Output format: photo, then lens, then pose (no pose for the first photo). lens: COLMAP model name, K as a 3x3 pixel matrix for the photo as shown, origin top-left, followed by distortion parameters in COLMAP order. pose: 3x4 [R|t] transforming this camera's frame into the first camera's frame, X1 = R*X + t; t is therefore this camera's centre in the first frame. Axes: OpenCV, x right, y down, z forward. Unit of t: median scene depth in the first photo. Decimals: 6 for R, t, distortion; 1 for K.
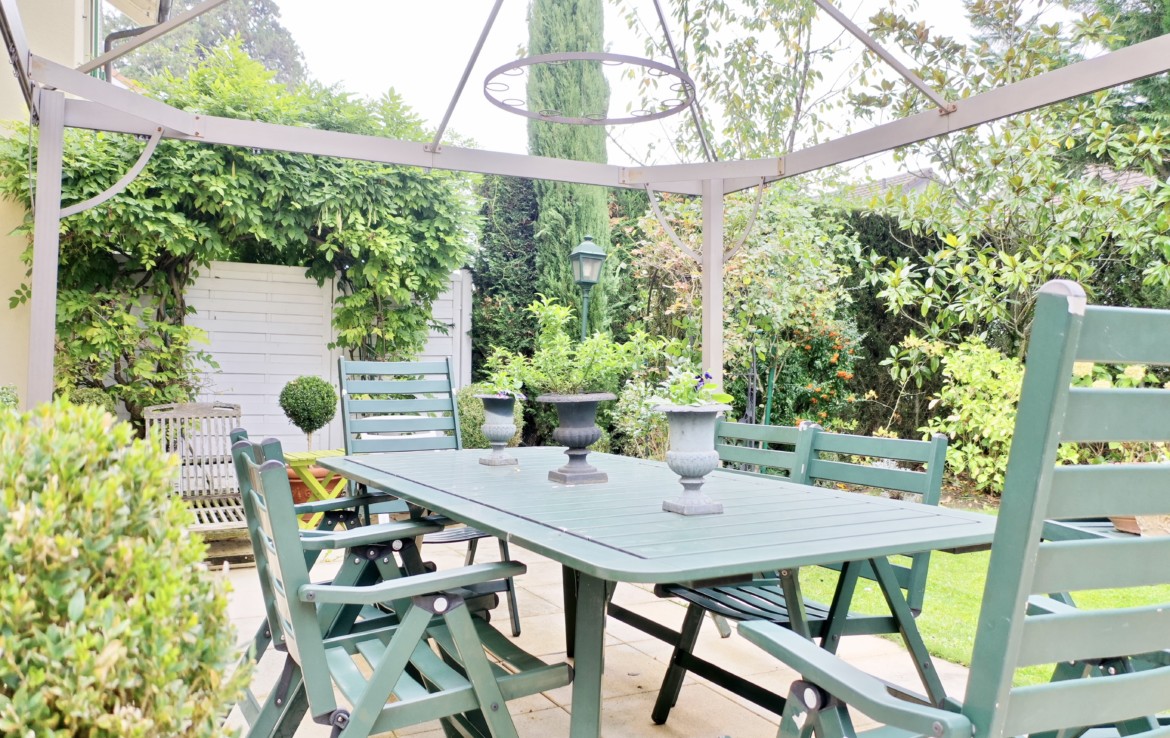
lens RADIAL K [[929.2, 0, 588.3], [0, 929.2, 365.5], [0, 0, 1]] dist [0.000792, -0.007081]
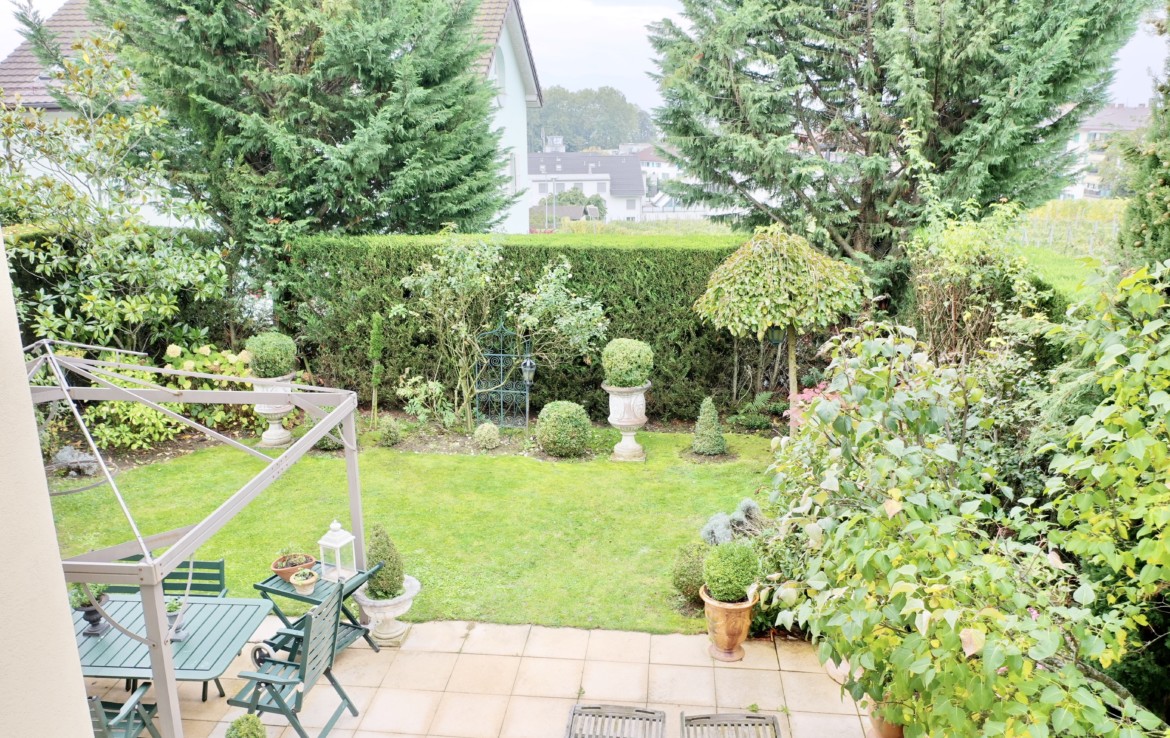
lens RADIAL K [[929.2, 0, 587.8], [0, 929.2, 369.9], [0, 0, 1]] dist [0.000792, -0.007081]
pose [[0.542653, -0.228493, 0.808282, -0.378784], [0.003929, 0.962969, 0.269583, -0.396009], [-0.839948, -0.143114, 0.523455, -0.432905]]
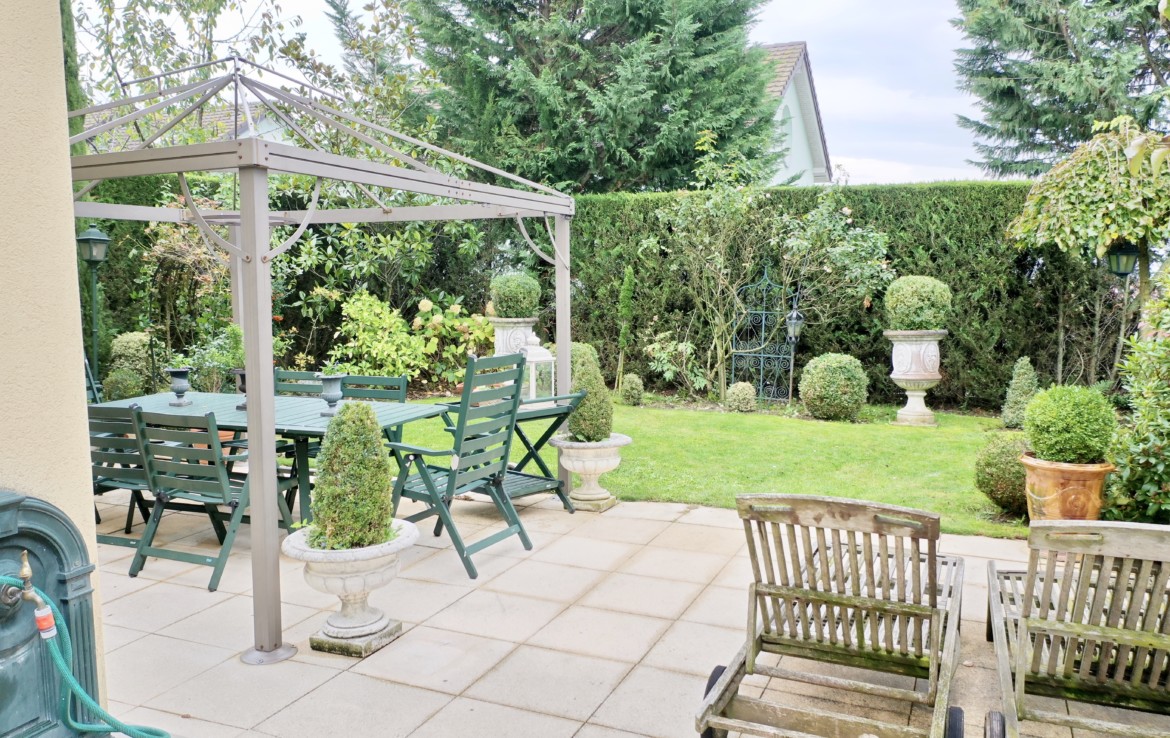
lens RADIAL K [[929.2, 0, 585.7], [0, 929.2, 368.4], [0, 0, 1]] dist [0.000792, -0.007081]
pose [[0.771015, -0.073621, 0.632548, -0.253746], [0.003425, 0.993760, 0.111487, -0.067560], [-0.636808, -0.083792, 0.766456, -0.370776]]
